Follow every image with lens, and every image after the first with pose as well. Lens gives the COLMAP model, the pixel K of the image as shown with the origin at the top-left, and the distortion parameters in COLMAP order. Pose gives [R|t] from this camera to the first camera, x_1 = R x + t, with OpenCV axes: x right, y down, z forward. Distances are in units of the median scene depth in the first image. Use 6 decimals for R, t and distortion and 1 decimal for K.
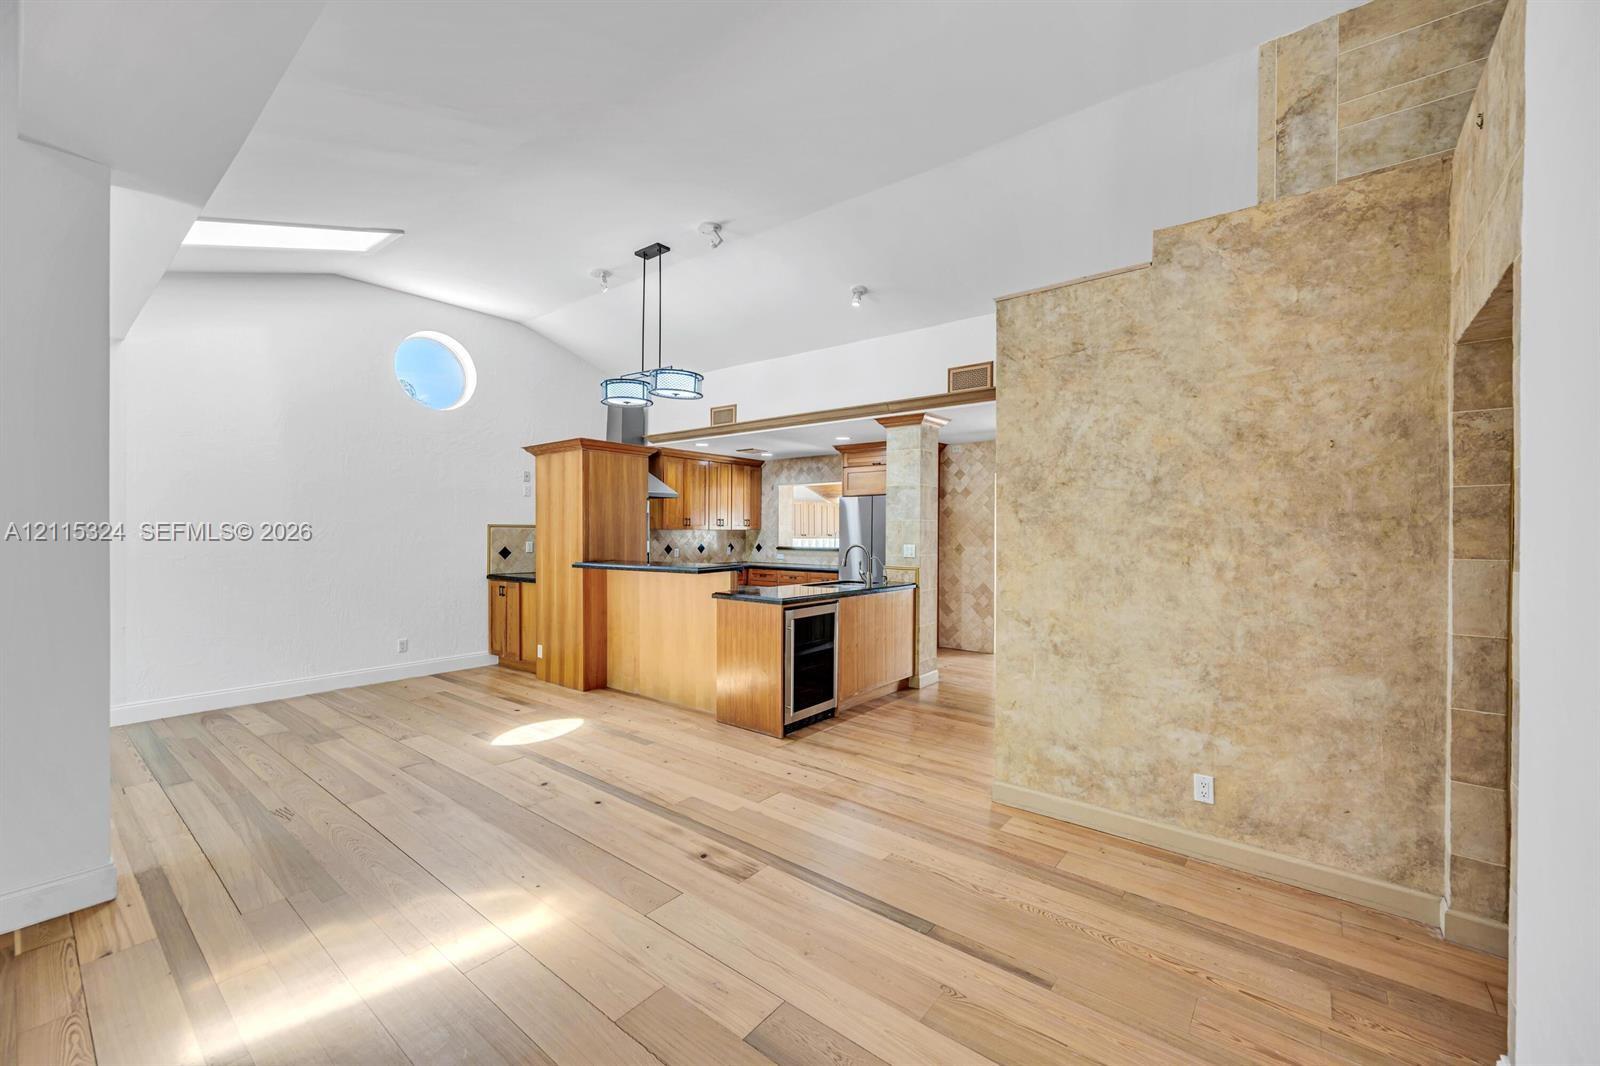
lens RADIAL K [[639.0, 0, 804.7], [0, 639.0, 533.1], [0, 0, 1]] dist [0.000088, -0.000106]
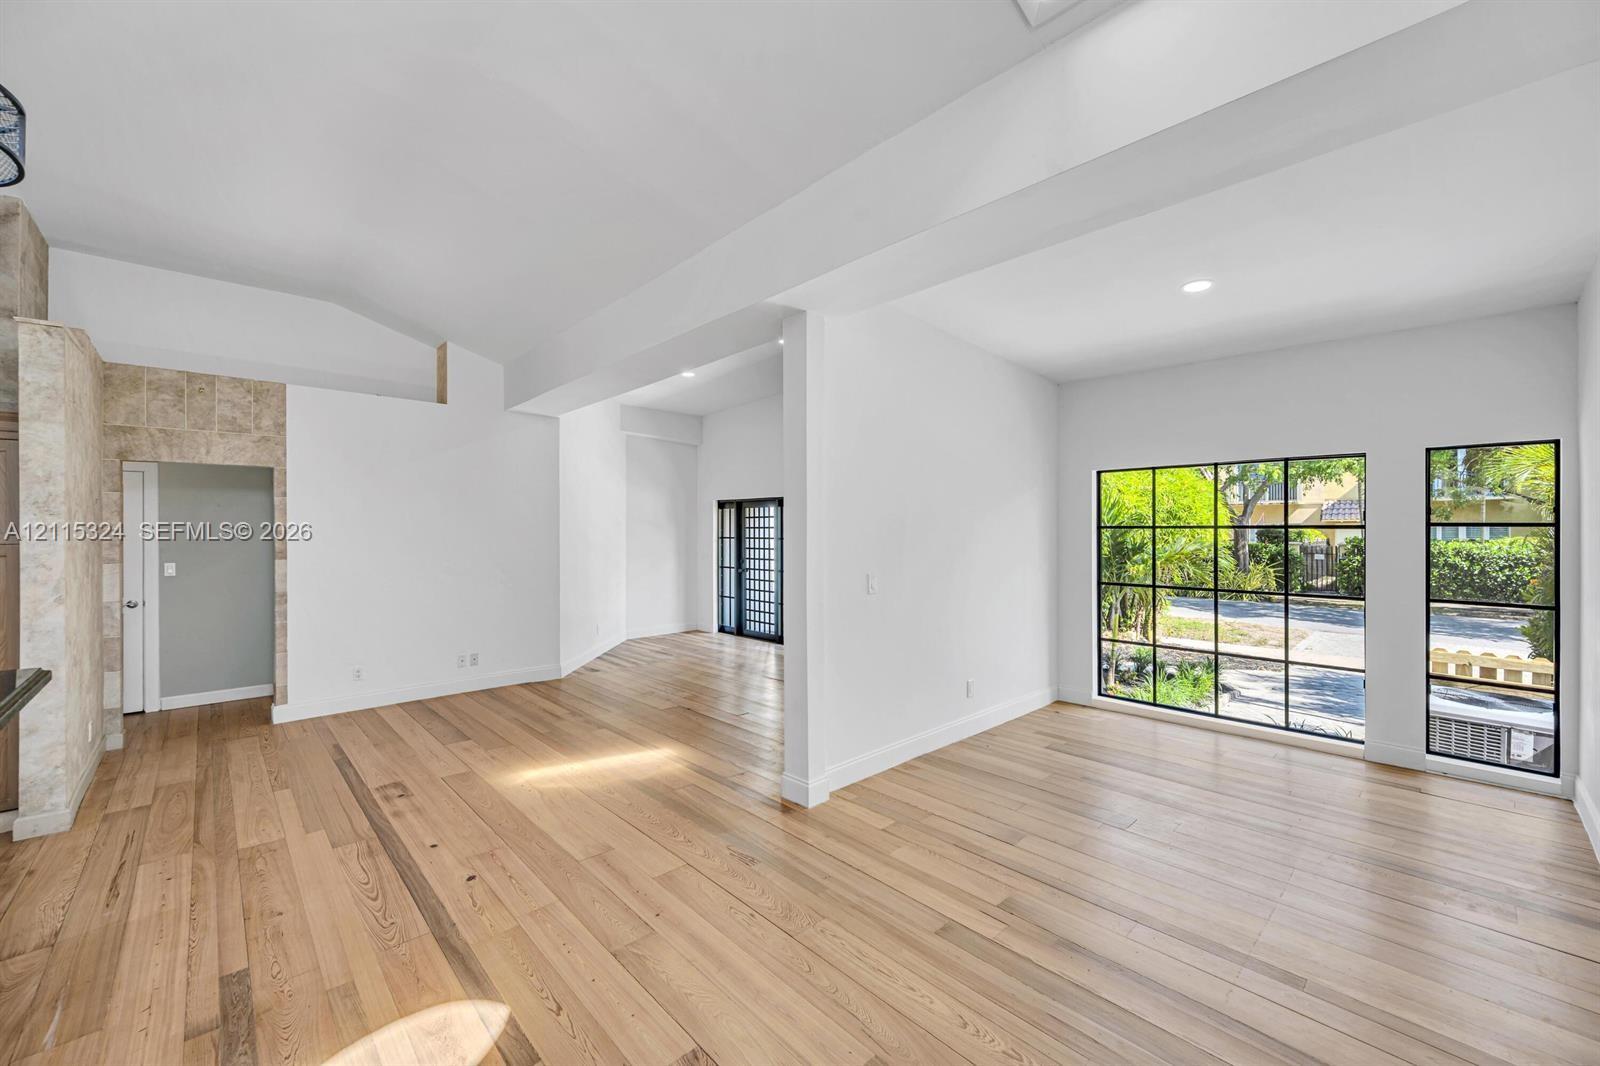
lens RADIAL K [[635.9, 0, 802.7], [0, 635.9, 526.4], [0, 0, 1]] dist [0.001354, 0.000163]
pose [[-0.989051, -0.001034, 0.147572, -0.576475], [-0.001071, 0.999999, -0.000173, -0.031345], [-0.147572, -0.000329, -0.989051, 1.063914]]
